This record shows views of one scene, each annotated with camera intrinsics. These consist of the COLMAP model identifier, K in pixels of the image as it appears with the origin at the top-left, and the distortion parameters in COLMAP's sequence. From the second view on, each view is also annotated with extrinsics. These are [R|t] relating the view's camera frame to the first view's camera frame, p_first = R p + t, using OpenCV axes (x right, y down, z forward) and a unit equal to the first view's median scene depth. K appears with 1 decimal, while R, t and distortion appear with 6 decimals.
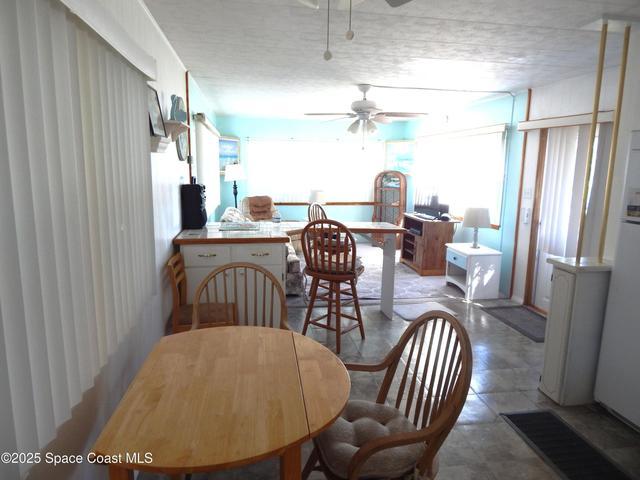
lens RADIAL K [[419.4, 0, 326.3], [0, 419.4, 239.8], [0, 0, 1]] dist [0.003968, -0.006812]
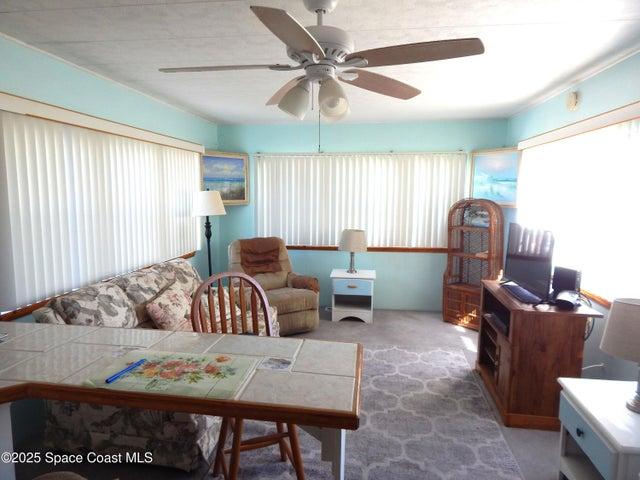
lens RADIAL K [[419.4, 0, 320.1], [0, 419.4, 239.0], [0, 0, 1]] dist [0.003968, -0.006812]
pose [[0.950685, 0.023632, -0.309257, 0.224546], [-0.043481, 0.997401, -0.057447, -0.110623], [0.307096, 0.068061, 0.949242, 0.641135]]
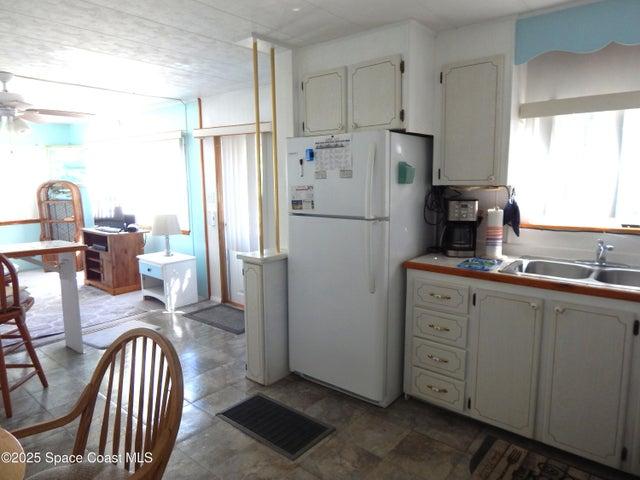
lens RADIAL K [[419.4, 0, 321.0], [0, 419.4, 240.2], [0, 0, 1]] dist [0.003968, -0.006812]
pose [[0.762040, -0.117467, 0.636786, 0.008121], [0.130756, 0.991065, 0.026344, 0.004410], [-0.634190, 0.063188, 0.770591, 0.023278]]
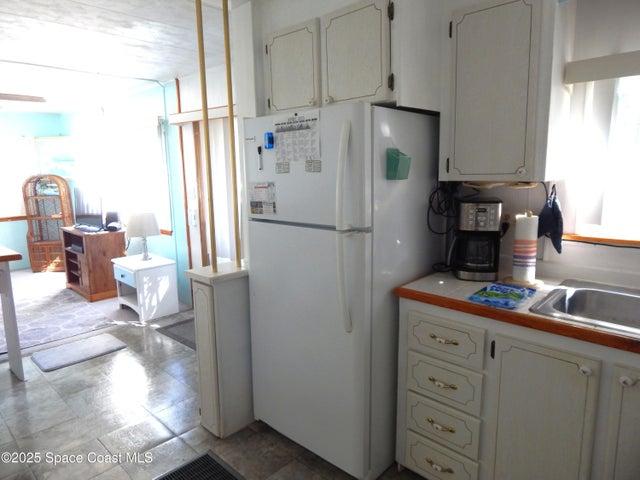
lens RADIAL K [[419.4, 0, 320.6], [0, 419.4, 239.4], [0, 0, 1]] dist [0.003968, -0.006812]
pose [[0.804098, -0.126924, 0.580789, 0.169341], [0.129423, 0.990885, 0.037360, -0.009236], [-0.580238, 0.045126, 0.813196, 0.102316]]
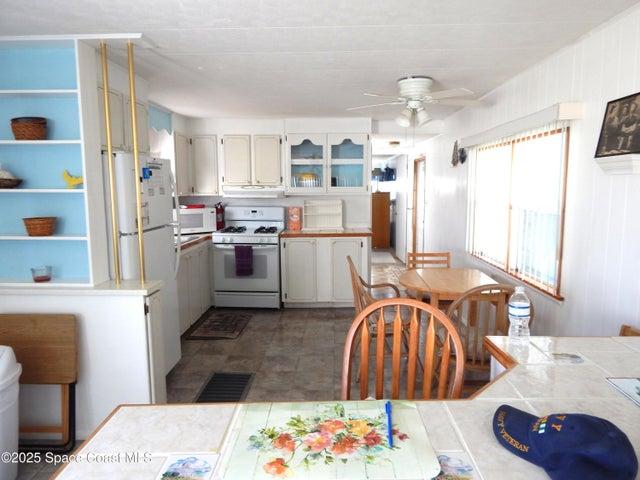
lens RADIAL K [[419.4, 0, 316.9], [0, 419.4, 239.1], [0, 0, 1]] dist [0.003968, -0.006812]
pose [[-0.975160, -0.044263, 0.217034, 0.001021], [0.021814, 0.955877, 0.292957, -0.191803], [-0.220424, 0.290414, -0.931167, 1.075490]]
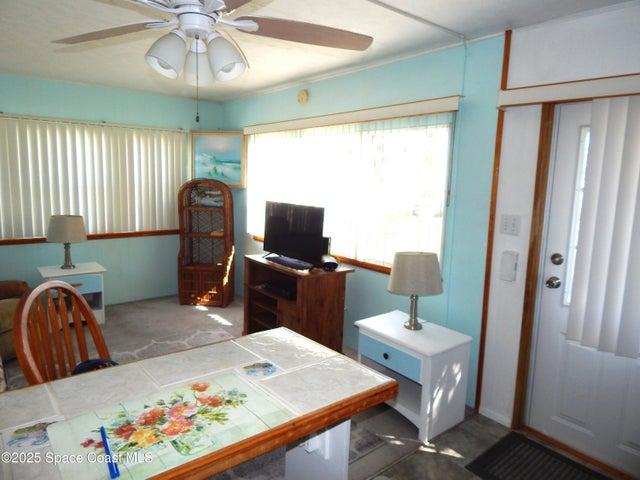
lens RADIAL K [[419.4, 0, 319.0], [0, 419.4, 235.3], [0, 0, 1]] dist [0.003968, -0.006812]
pose [[0.877639, -0.056445, 0.475987, 0.006528], [0.069232, 0.997557, -0.009358, -0.114516], [-0.474296, 0.041166, 0.879403, 0.678912]]
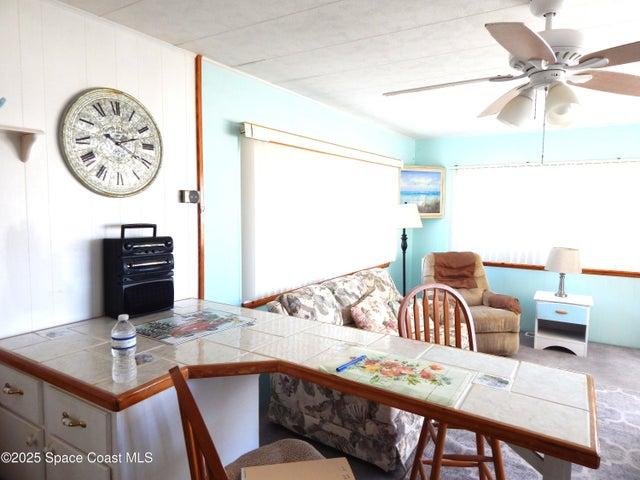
lens RADIAL K [[419.4, 0, 322.4], [0, 419.4, 238.2], [0, 0, 1]] dist [0.003968, -0.006812]
pose [[0.736382, 0.045296, -0.675049, 0.208627], [-0.112806, 0.992010, -0.056492, -0.106070], [0.667096, 0.117749, 0.735607, 0.615267]]
